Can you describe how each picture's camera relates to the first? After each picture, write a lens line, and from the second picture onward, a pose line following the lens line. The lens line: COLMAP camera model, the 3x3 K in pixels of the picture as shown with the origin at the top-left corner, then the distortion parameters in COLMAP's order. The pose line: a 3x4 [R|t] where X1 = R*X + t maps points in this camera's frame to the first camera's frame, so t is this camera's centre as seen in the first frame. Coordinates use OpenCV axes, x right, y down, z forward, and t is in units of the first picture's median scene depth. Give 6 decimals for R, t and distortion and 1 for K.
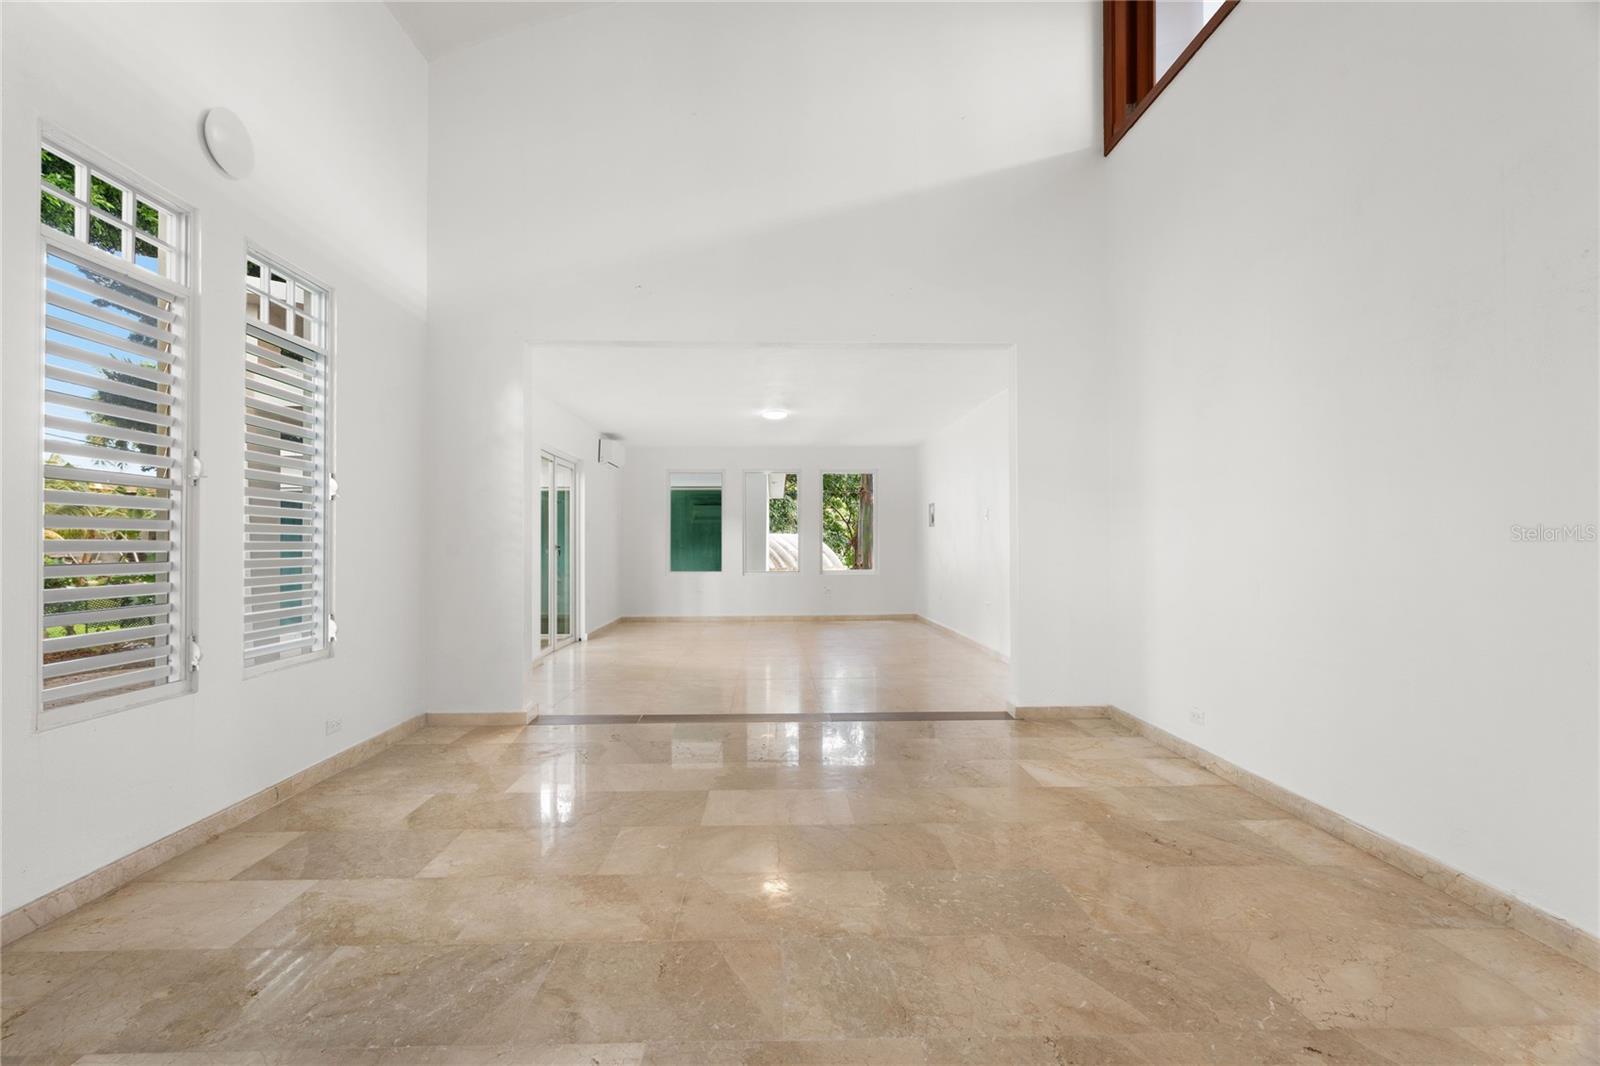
lens RADIAL K [[744.1, 0, 800.0], [0, 744.1, 533.0], [0, 0, 1]] dist [-0.002850, 0.000014]
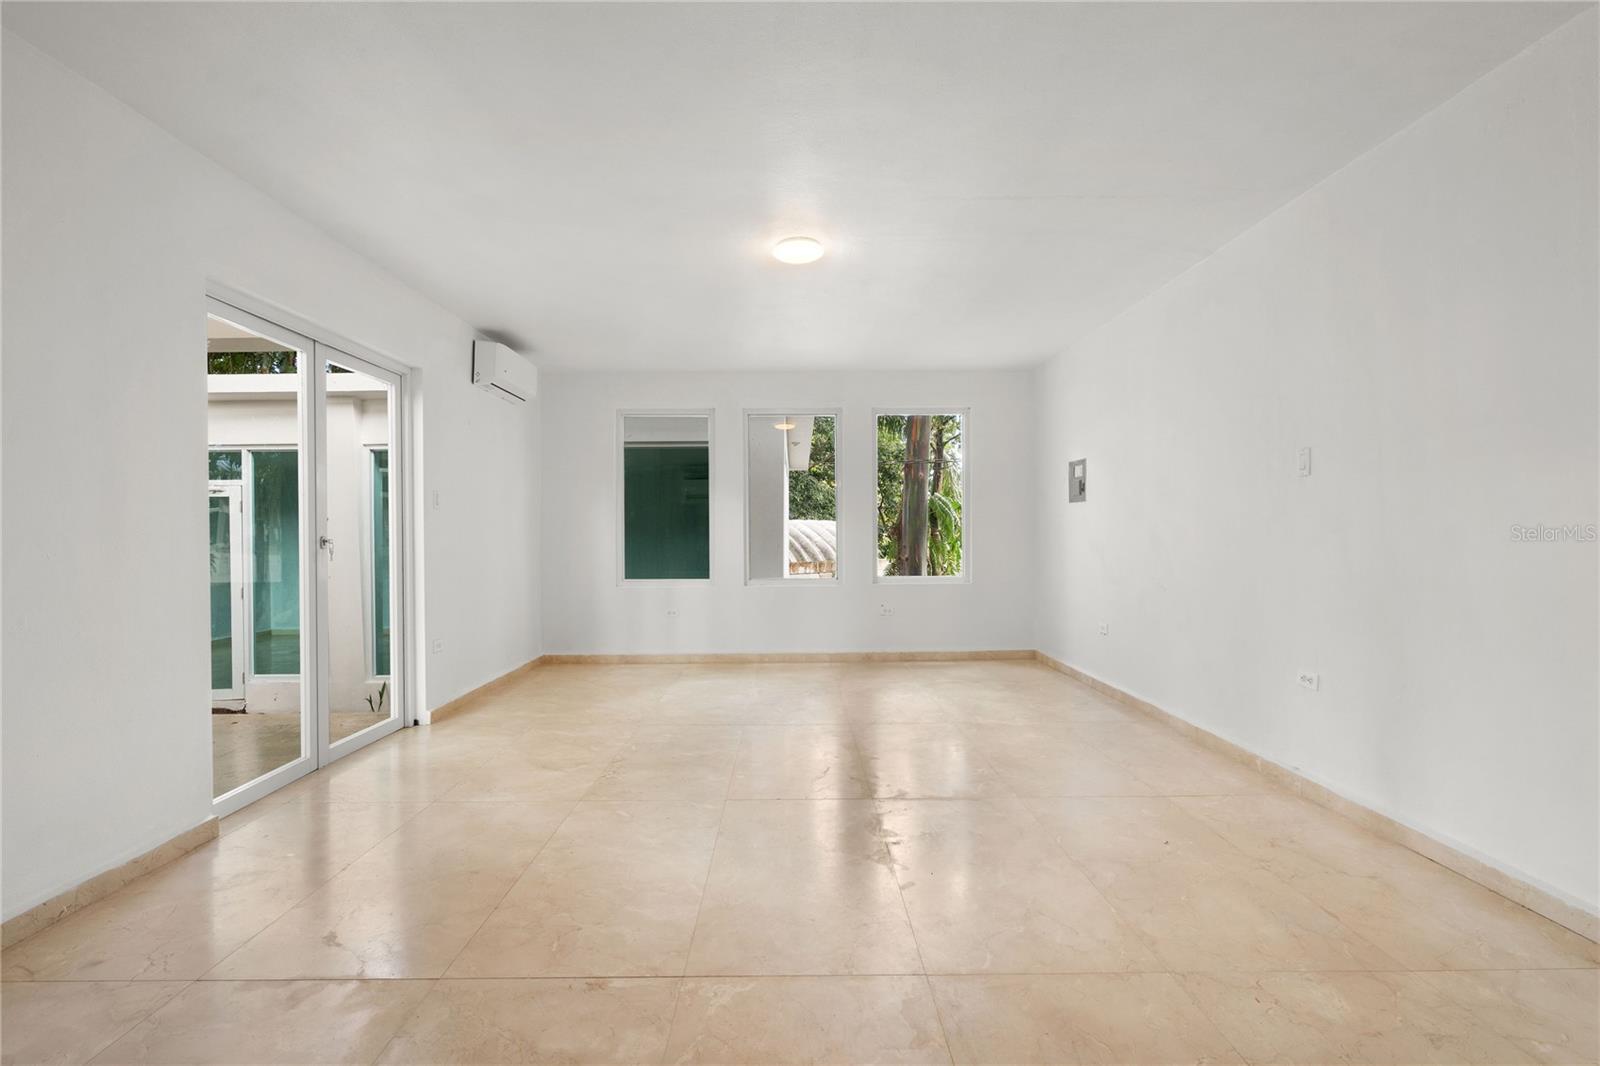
lens RADIAL K [[715.7, 0, 790.6], [0, 715.7, 535.0], [0, 0, 1]] dist [-0.002157, 0.001013]
pose [[0.999128, -0.003459, -0.041604, -0.014719], [0.004224, 0.999823, 0.018325, 0.005470], [0.041533, -0.018485, 0.998966, 0.418015]]
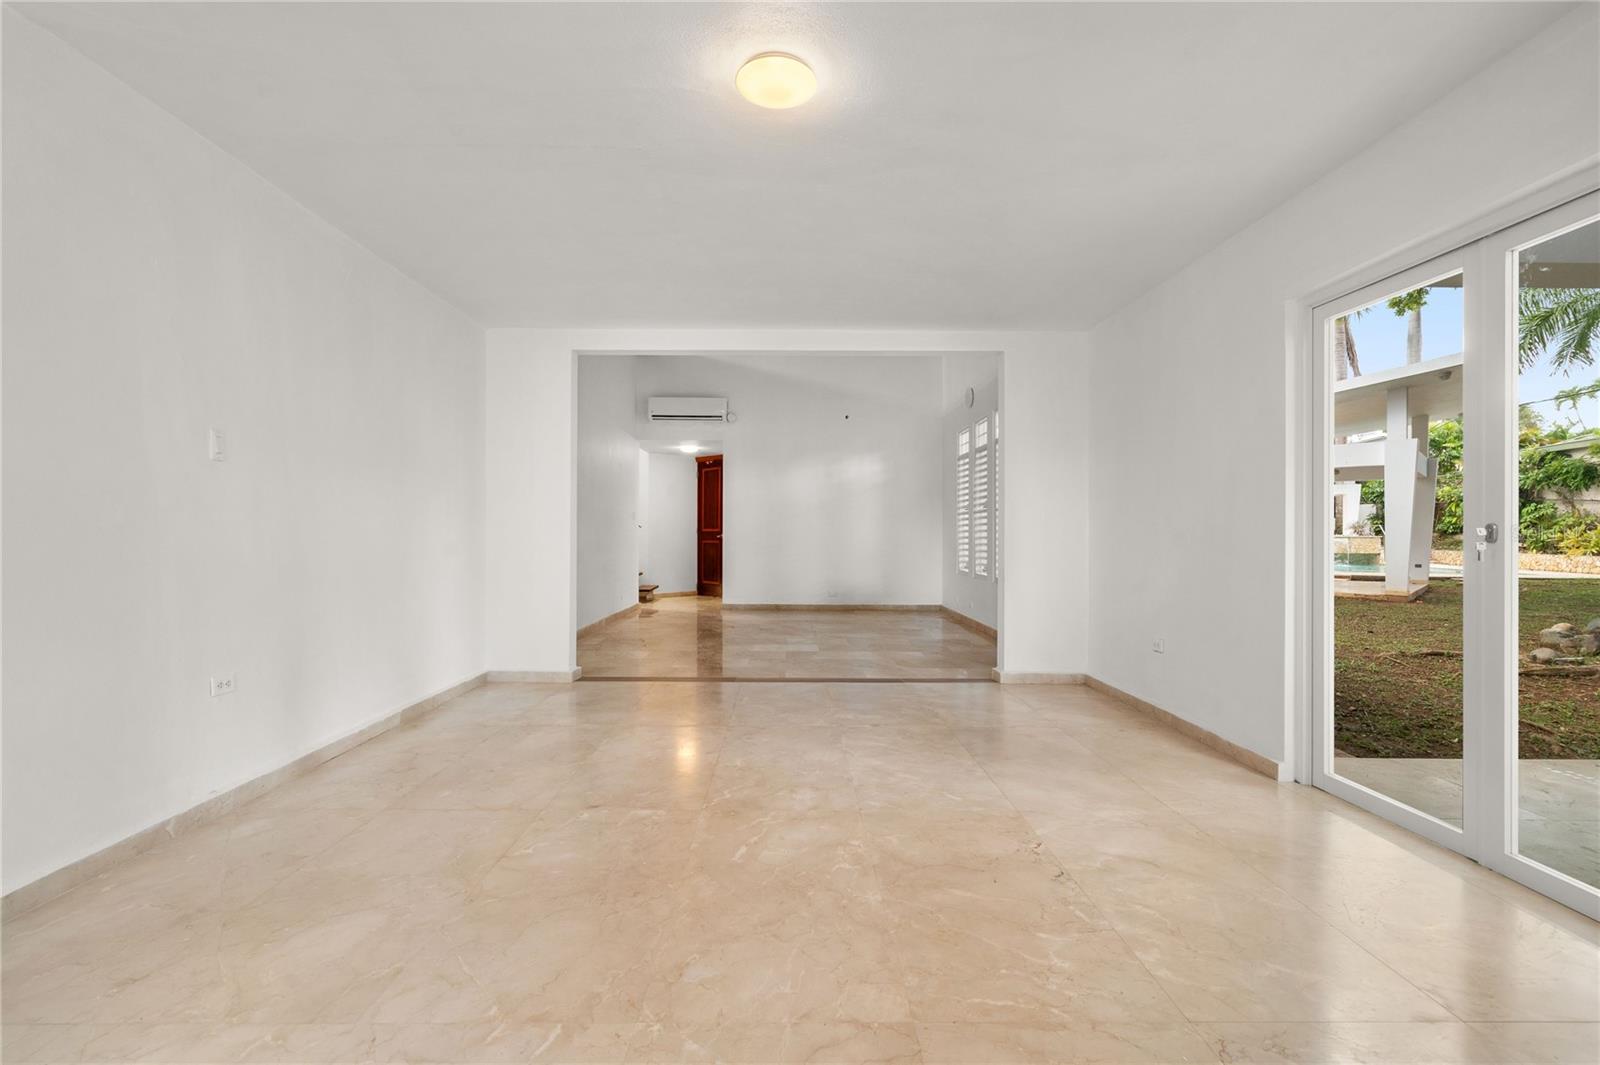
lens RADIAL K [[715.7, 0, 790.6], [0, 715.7, 534.5], [0, 0, 1]] dist [-0.002157, 0.001013]
pose [[-0.999260, -0.001017, 0.038451, -0.040951], [-0.001438, 0.999939, -0.010930, 0.019038], [-0.038437, -0.010977, -0.999201, 1.054232]]
